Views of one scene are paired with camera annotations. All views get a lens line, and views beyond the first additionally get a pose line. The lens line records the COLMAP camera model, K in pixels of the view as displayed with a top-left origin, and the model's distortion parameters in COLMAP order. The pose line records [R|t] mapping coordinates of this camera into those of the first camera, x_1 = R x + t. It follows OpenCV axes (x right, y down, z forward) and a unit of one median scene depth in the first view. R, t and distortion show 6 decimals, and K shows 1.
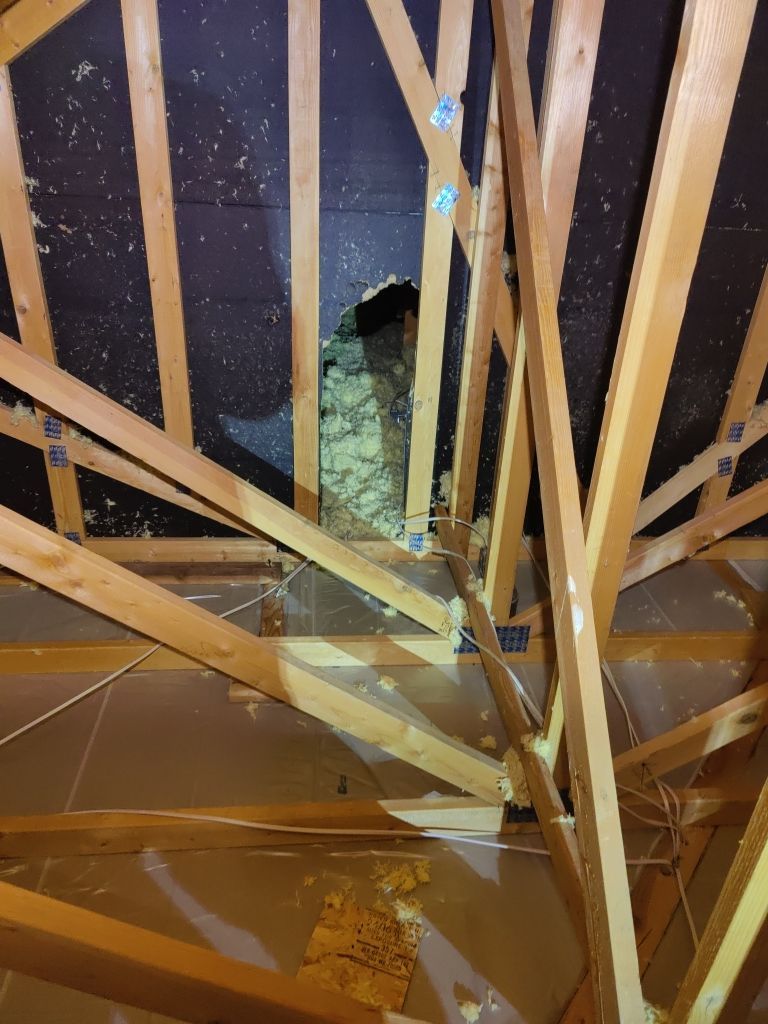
lens RADIAL K [[701.4, 0, 384.0], [0, 701.4, 512.0], [0, 0, 1]] dist [-0.002033, 0.000799]
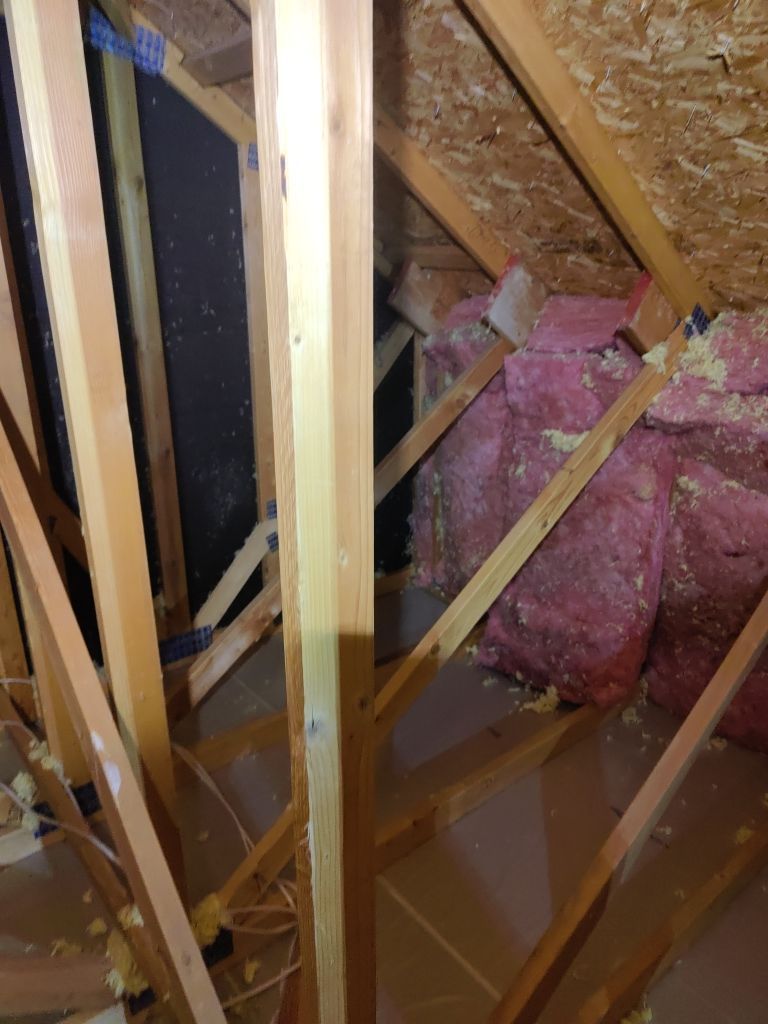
lens RADIAL K [[701.4, 0, 384.0], [0, 701.4, 512.0], [0, 0, 1]] dist [-0.002033, 0.000799]
pose [[0.827152, -0.227807, 0.513735, 0.105972], [0.287940, 0.956841, -0.039311, -0.022004], [-0.482607, 0.180441, 0.857048, 0.000705]]
